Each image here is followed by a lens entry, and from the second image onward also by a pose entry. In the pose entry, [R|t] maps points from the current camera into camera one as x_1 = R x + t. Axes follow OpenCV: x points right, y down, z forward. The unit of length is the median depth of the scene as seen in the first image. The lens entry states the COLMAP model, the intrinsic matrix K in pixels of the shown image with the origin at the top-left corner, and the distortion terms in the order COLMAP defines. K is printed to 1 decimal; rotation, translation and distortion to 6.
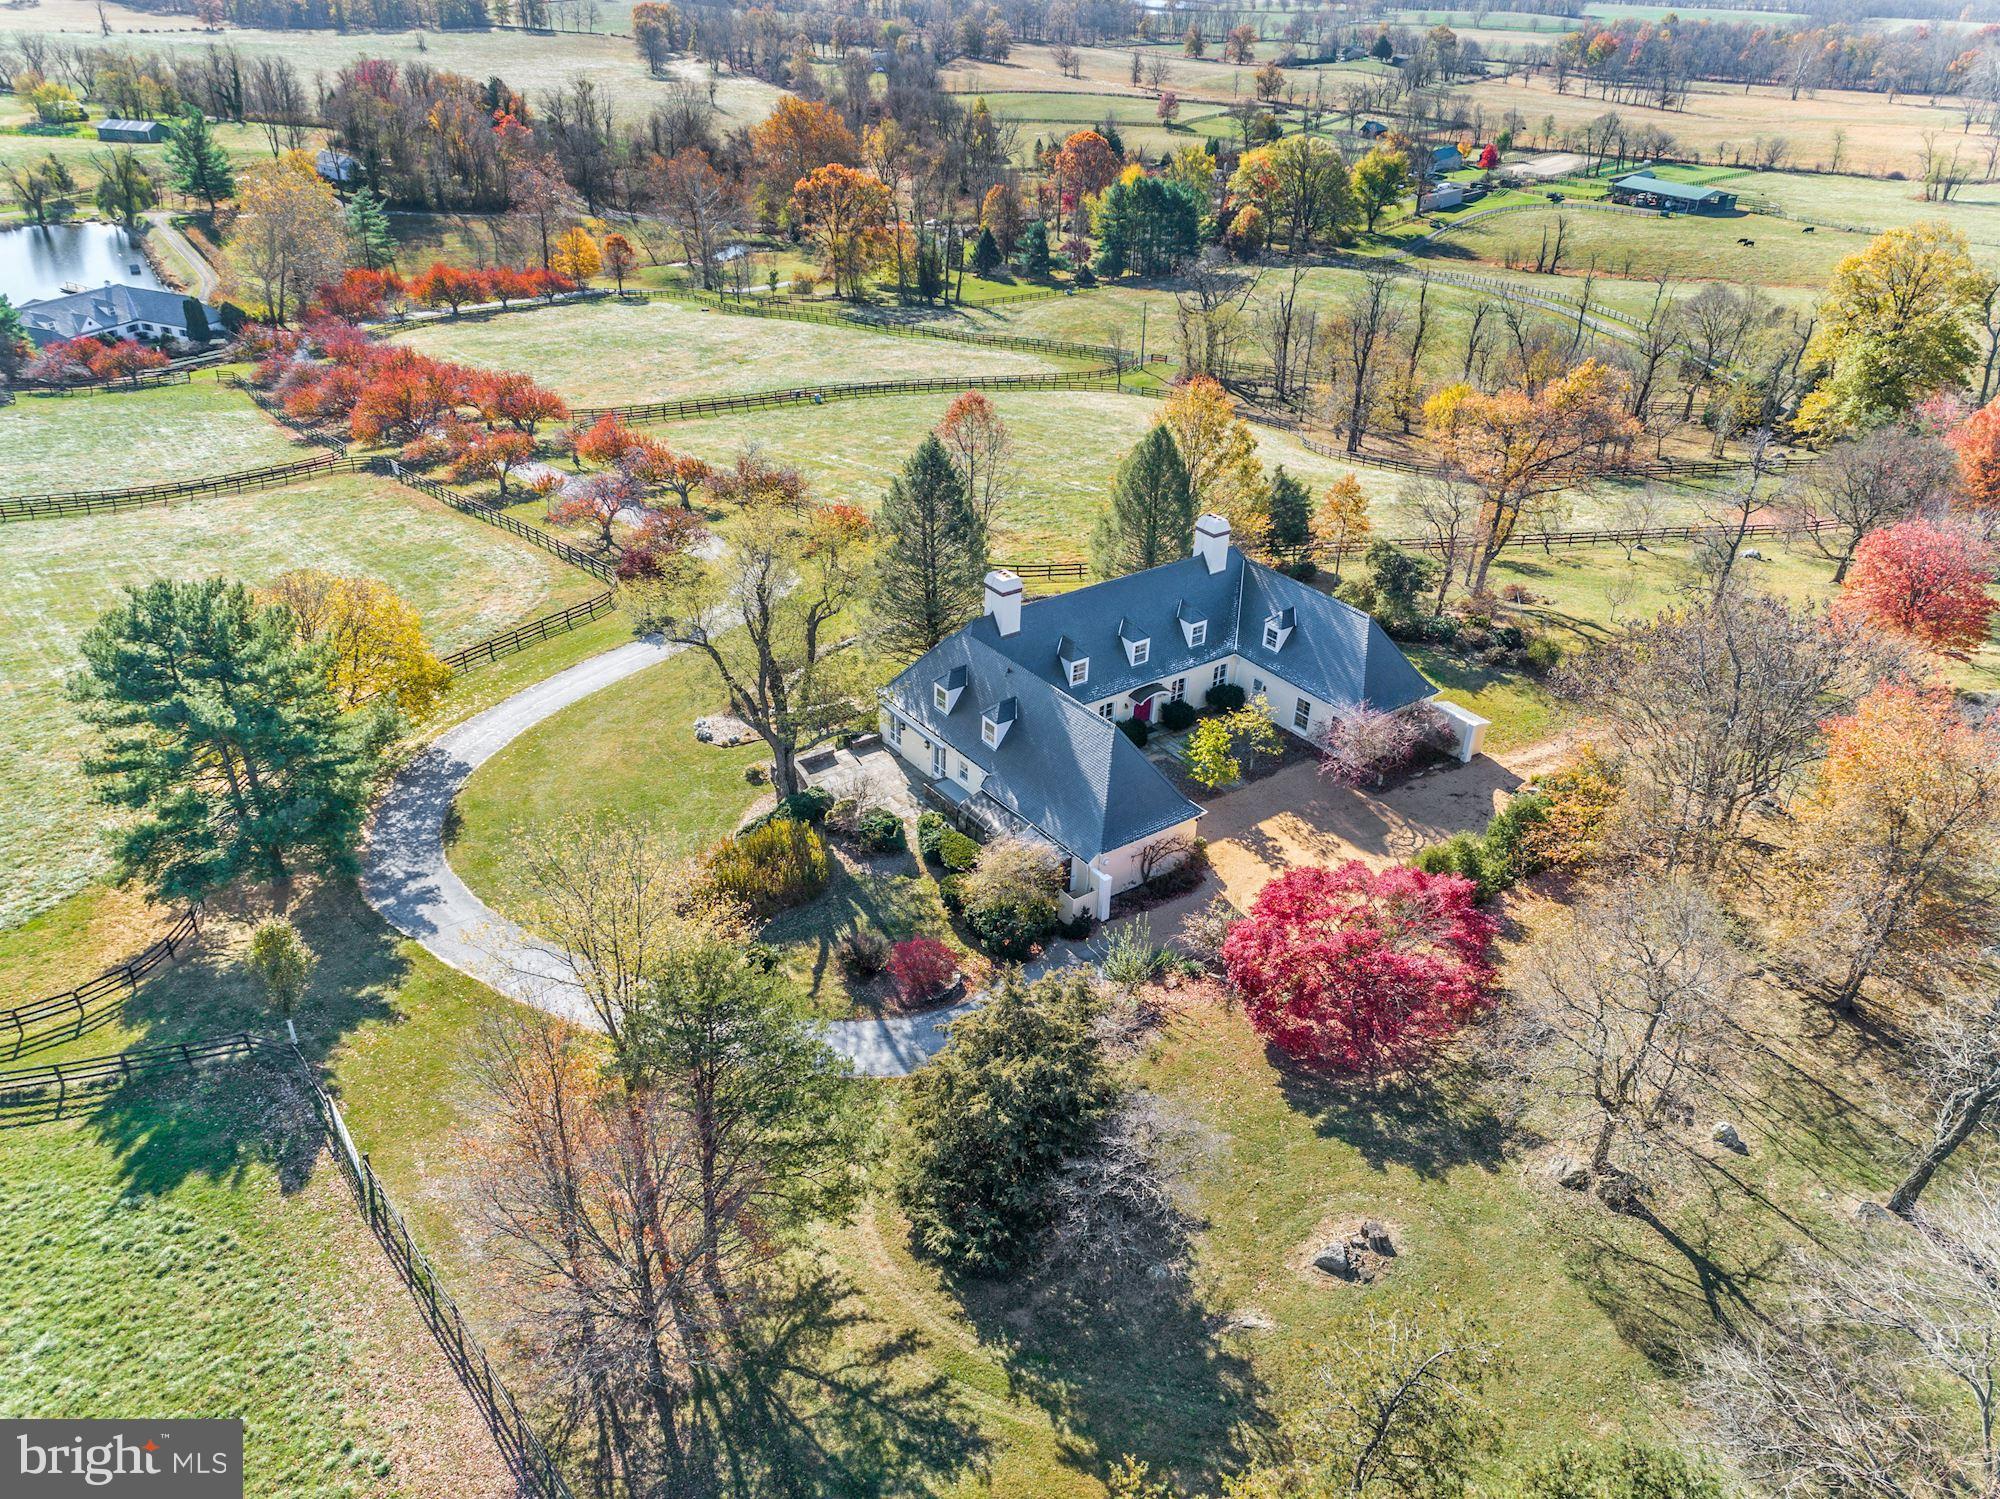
lens RADIAL K [[1498.8, 0, 1003.9], [0, 1498.8, 755.9], [0, 0, 1]] dist [0.012866, 0.015203]
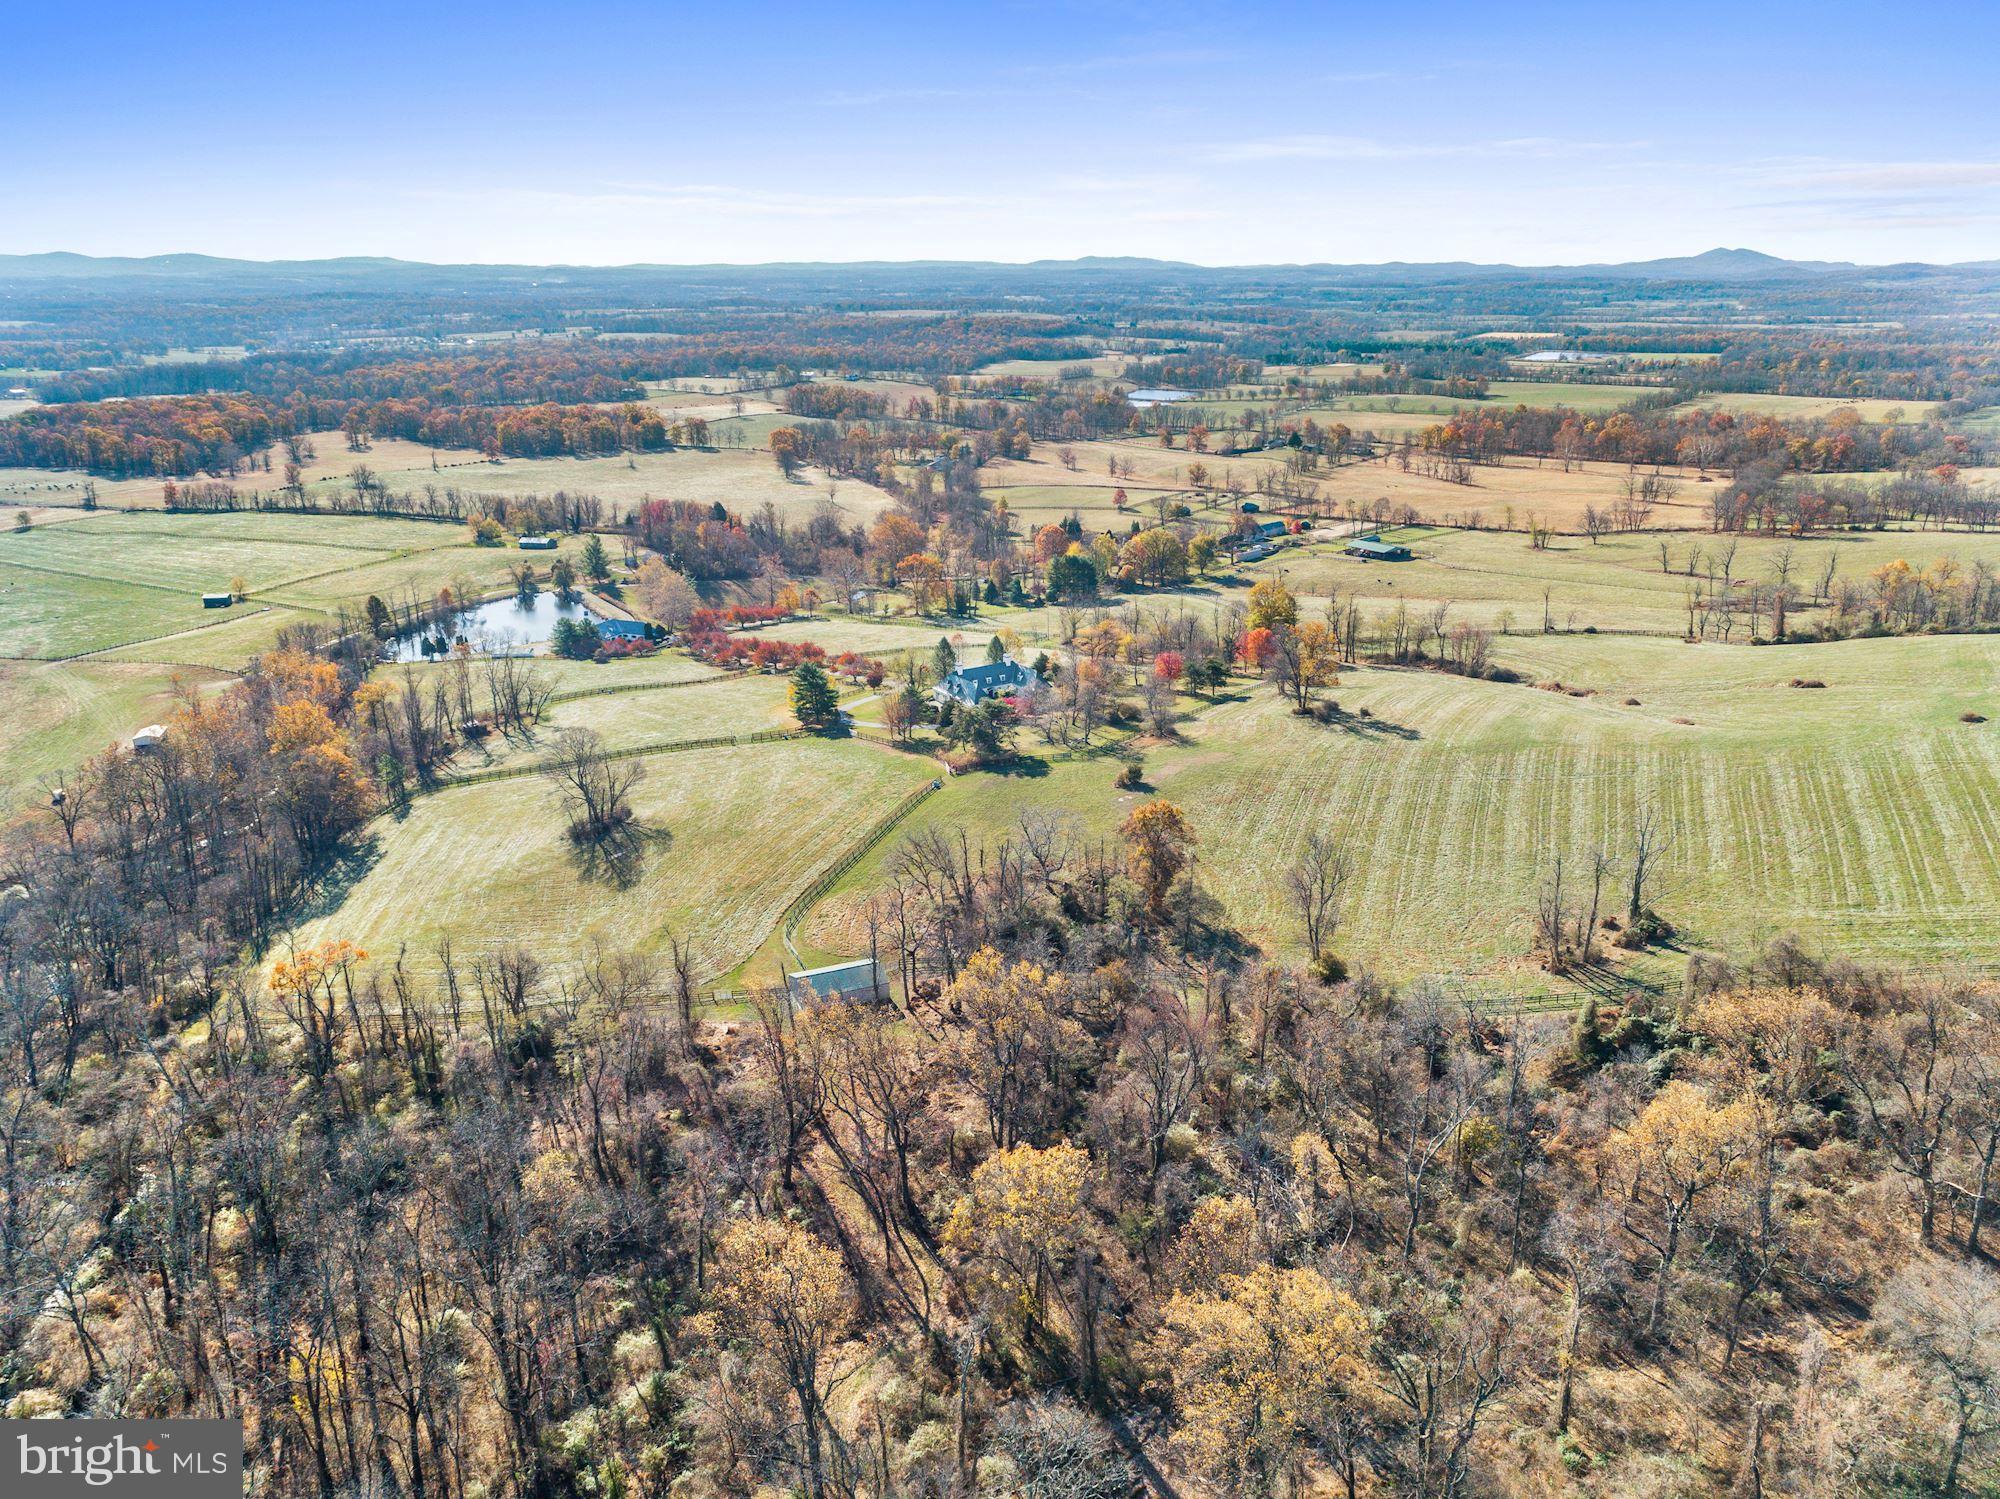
lens RADIAL K [[1498.8, 0, 1003.9], [0, 1498.8, 755.9], [0, 0, 1]] dist [0.012866, 0.015203]
pose [[0.998814, -0.024767, -0.041915, 0.081488], [0.015657, 0.978606, -0.205148, 0.279890], [0.046099, 0.204248, 0.977833, -0.880115]]
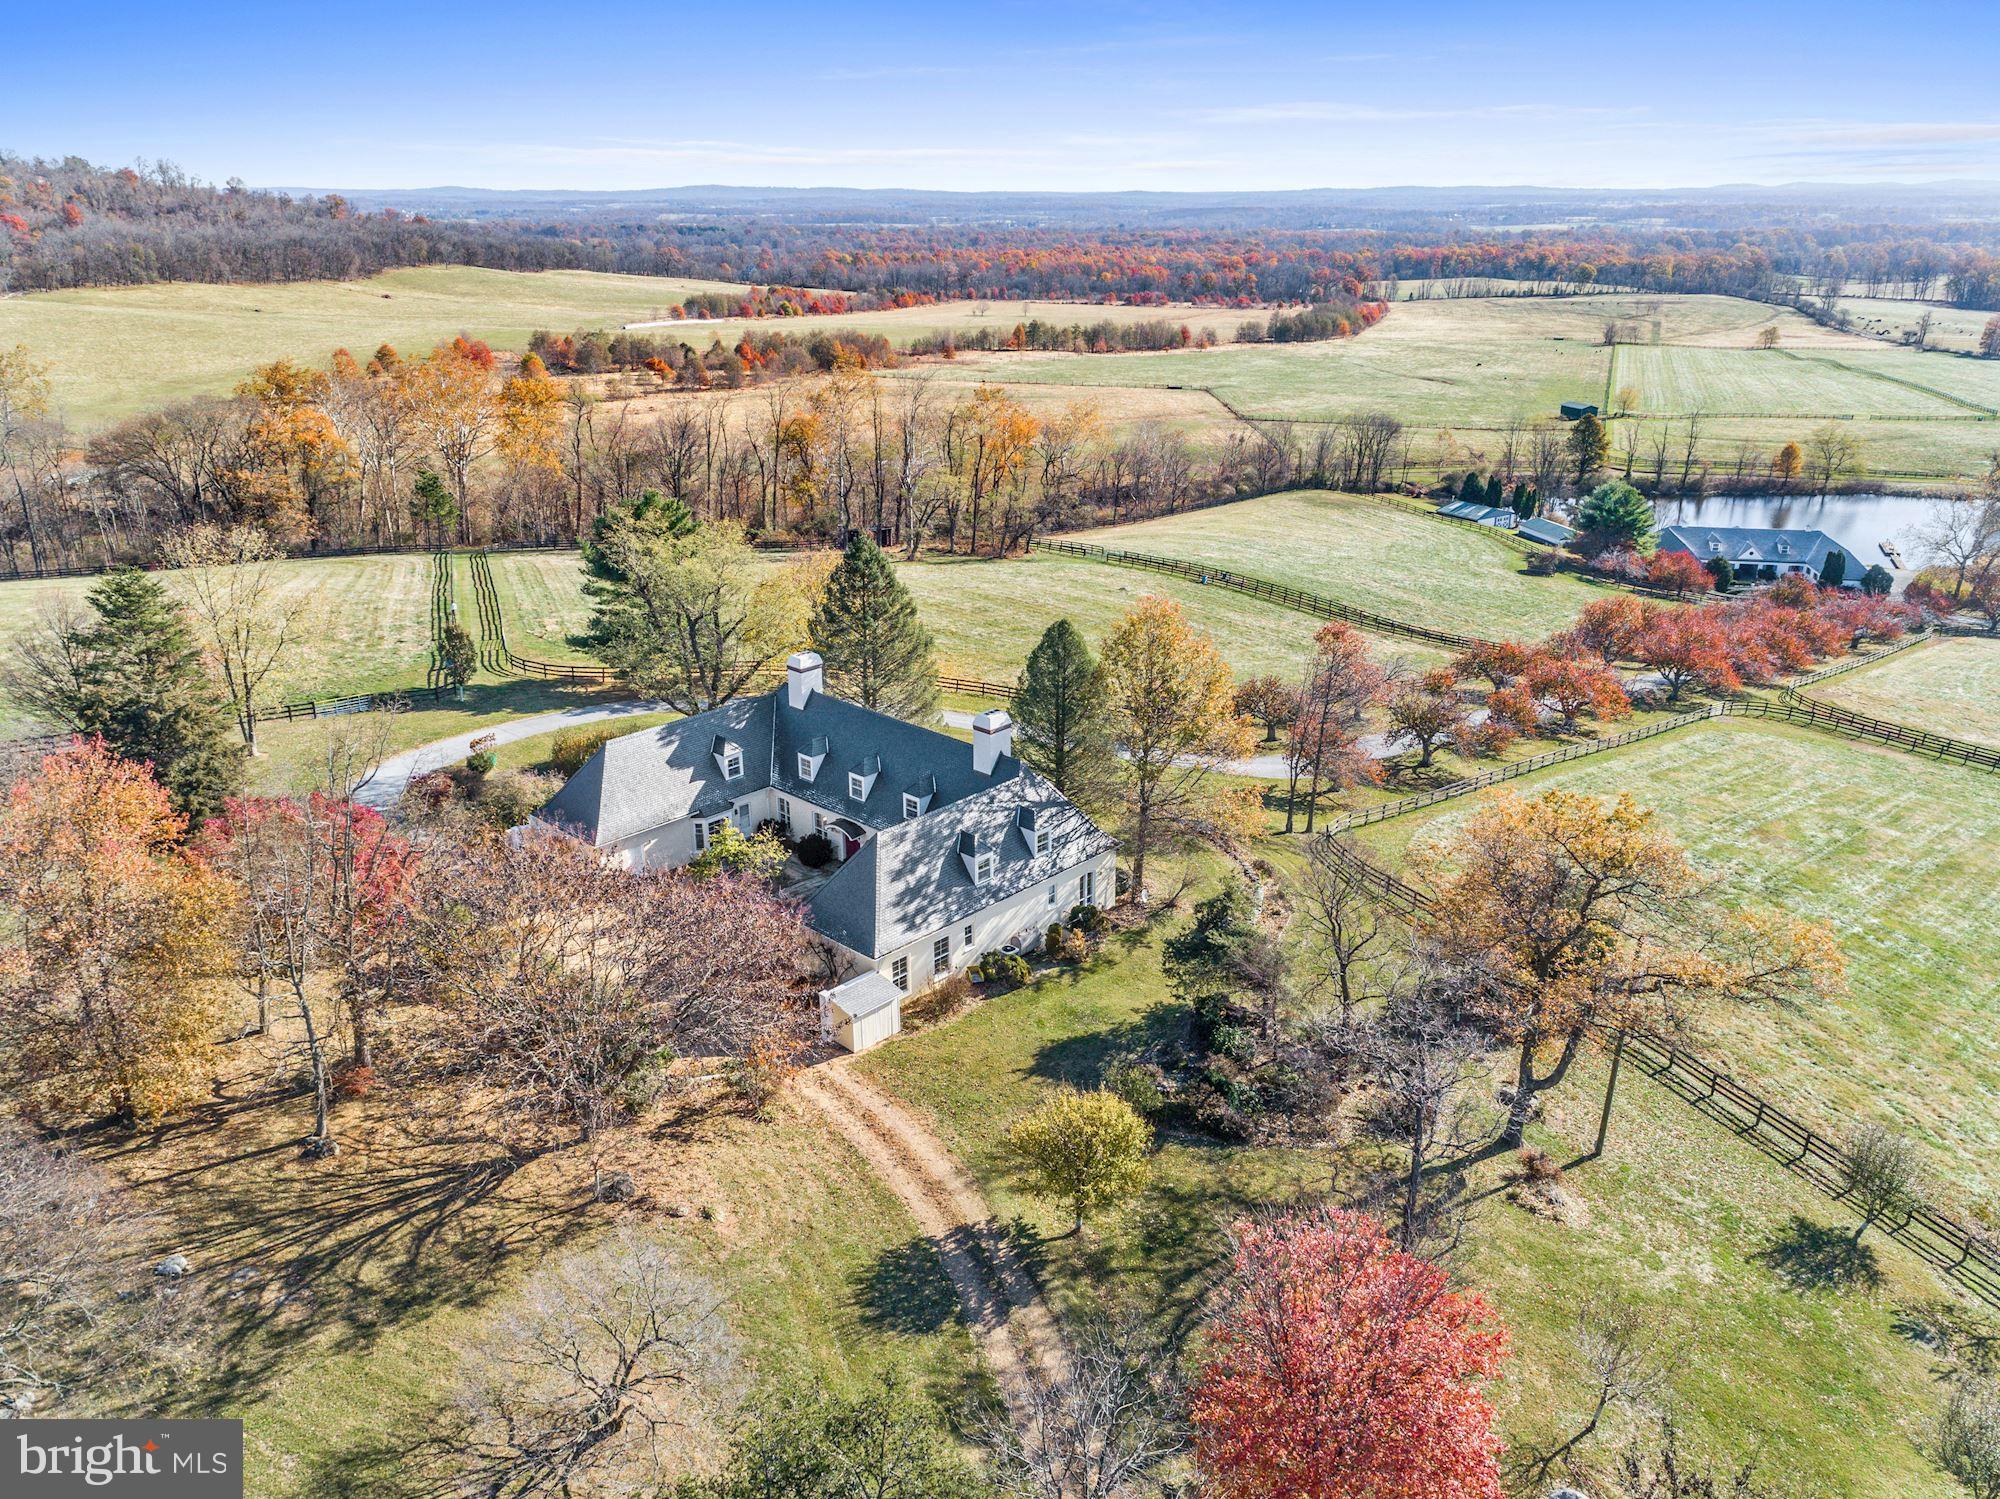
lens RADIAL K [[1498.8, 0, 1003.9], [0, 1498.8, 755.9], [0, 0, 1]] dist [0.012866, 0.015203]
pose [[0.170709, 0.321759, -0.931305, 0.254753], [-0.490332, 0.847575, 0.202953, -0.083122], [0.854653, 0.422003, 0.302458, 0.190964]]
